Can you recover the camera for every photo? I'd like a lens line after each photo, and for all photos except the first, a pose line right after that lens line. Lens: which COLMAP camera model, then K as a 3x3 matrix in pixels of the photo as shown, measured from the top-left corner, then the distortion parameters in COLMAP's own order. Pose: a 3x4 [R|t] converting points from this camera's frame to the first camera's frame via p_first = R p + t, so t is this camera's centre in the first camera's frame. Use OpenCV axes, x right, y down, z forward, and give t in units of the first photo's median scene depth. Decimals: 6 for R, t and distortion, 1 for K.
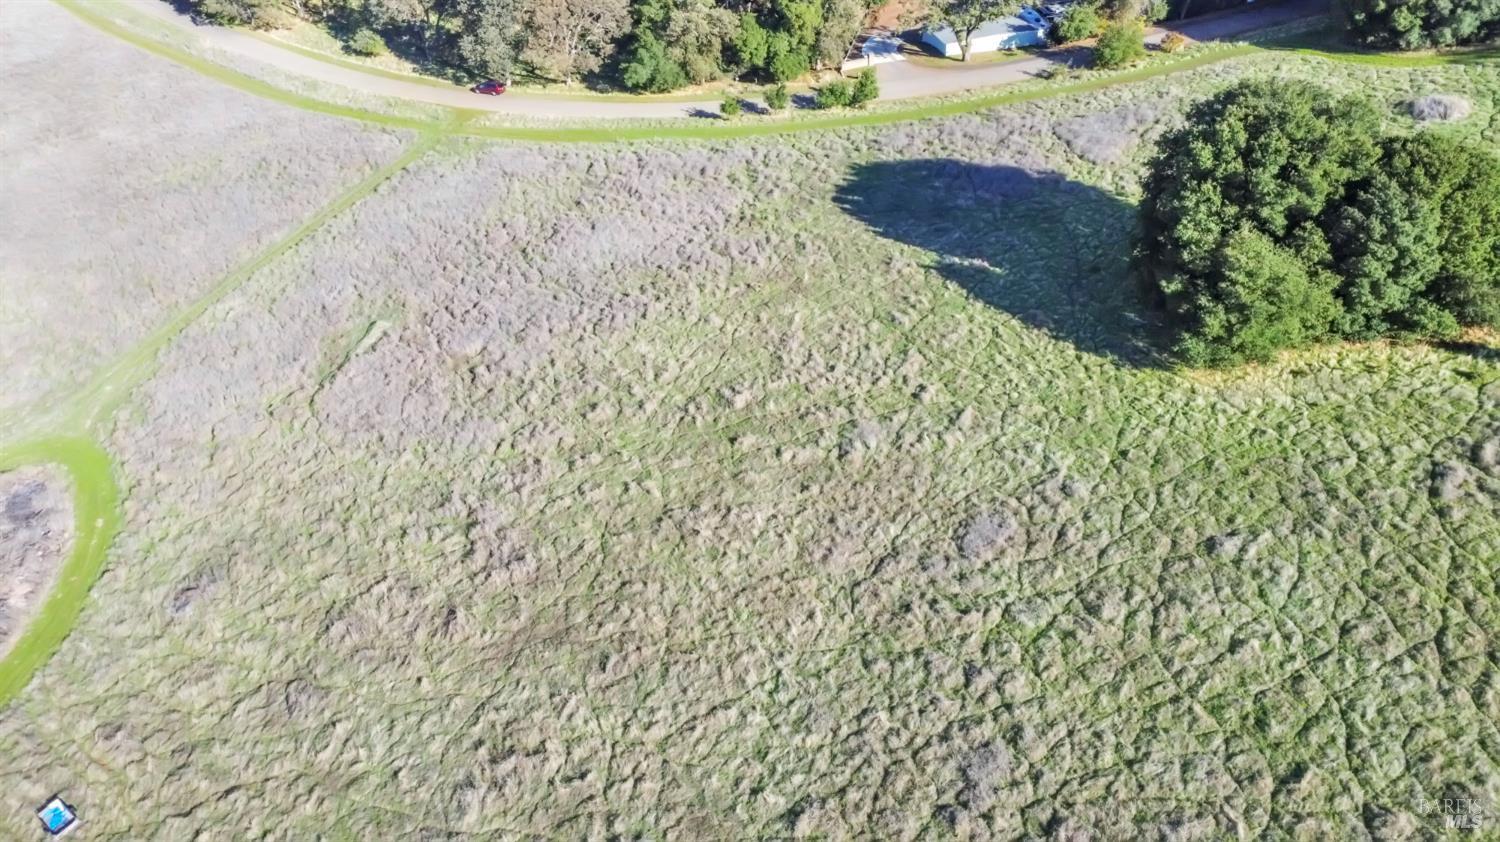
lens RADIAL K [[1084.4, 0, 750.0], [0, 1084.4, 421.0], [0, 0, 1]] dist [-0.016168, -0.034649]
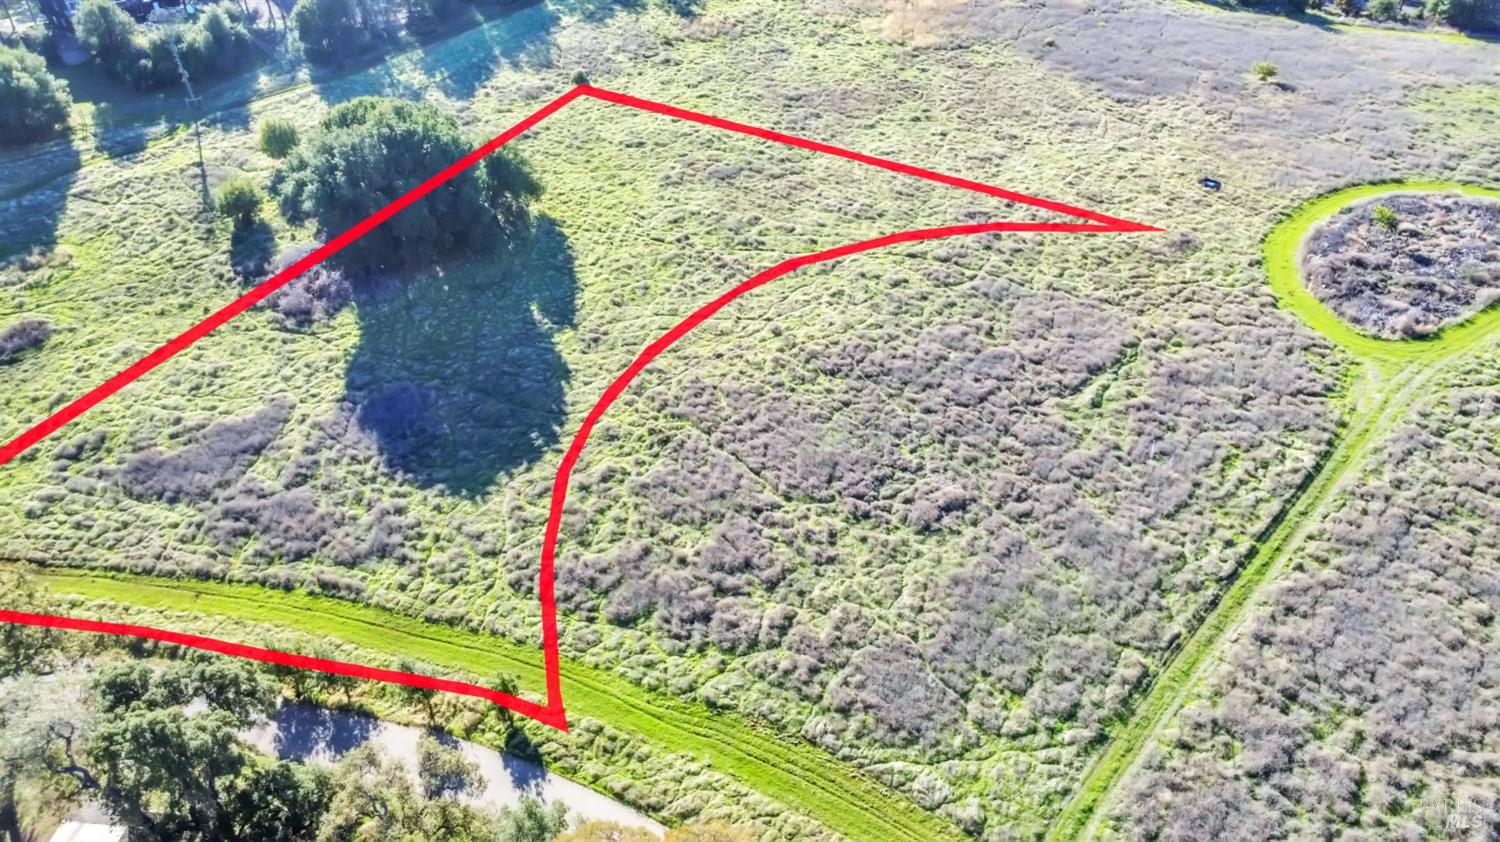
lens RADIAL K [[1084.4, 0, 750.0], [0, 1084.4, 421.0], [0, 0, 1]] dist [-0.016168, -0.034649]
pose [[-0.909497, -0.107296, 0.401625, -0.452508], [0.361432, 0.273221, 0.891469, -1.029751], [-0.205384, 0.955949, -0.209713, 1.269620]]
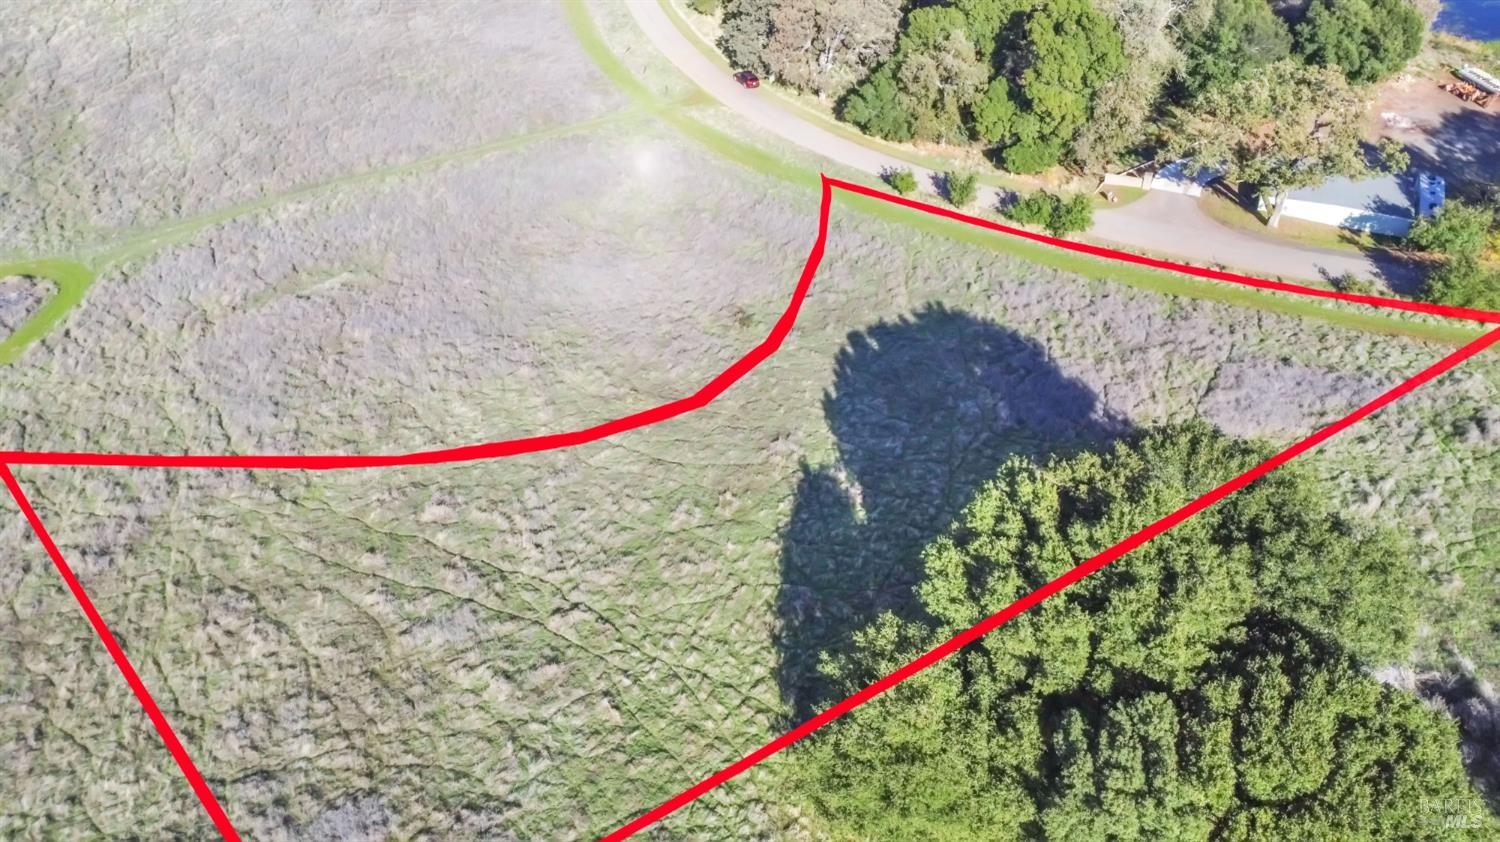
lens RADIAL K [[1084.4, 0, 750.0], [0, 1084.4, 421.0], [0, 0, 1]] dist [-0.016168, -0.034649]
pose [[0.775386, 0.423330, -0.468581, 0.467359], [-0.405153, 0.902666, 0.145067, -0.261314], [0.484383, 0.077364, 0.871428, 0.317190]]
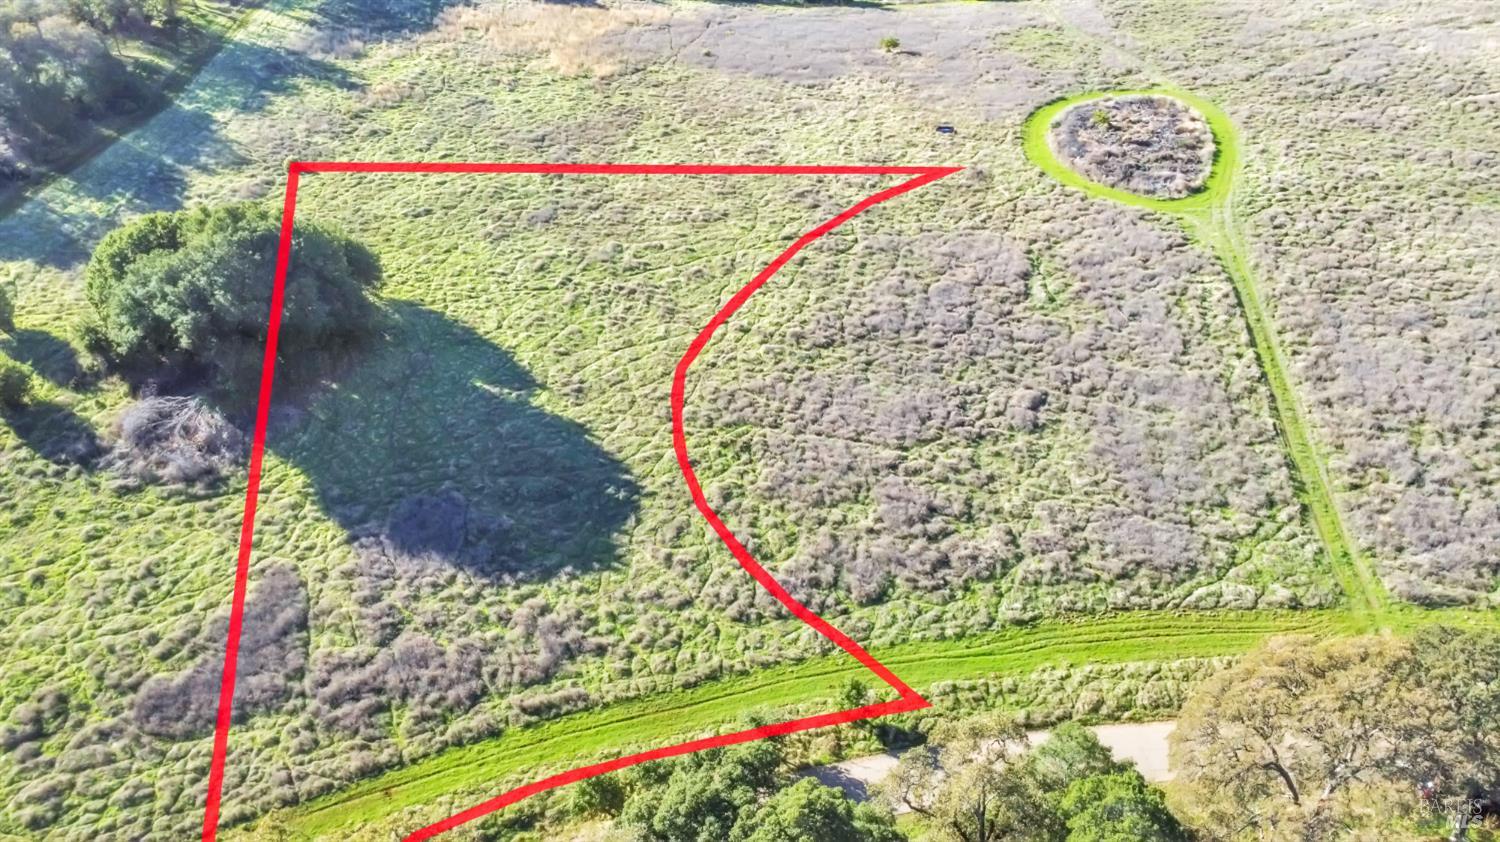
lens RADIAL K [[1084.4, 0, 750.0], [0, 1084.4, 421.0], [0, 0, 1]] dist [-0.016168, -0.034649]
pose [[-0.971714, 0.228323, -0.060330, 0.041489], [0.002564, 0.265647, 0.964067, -1.111105], [0.236145, 0.936643, -0.258719, 1.323518]]
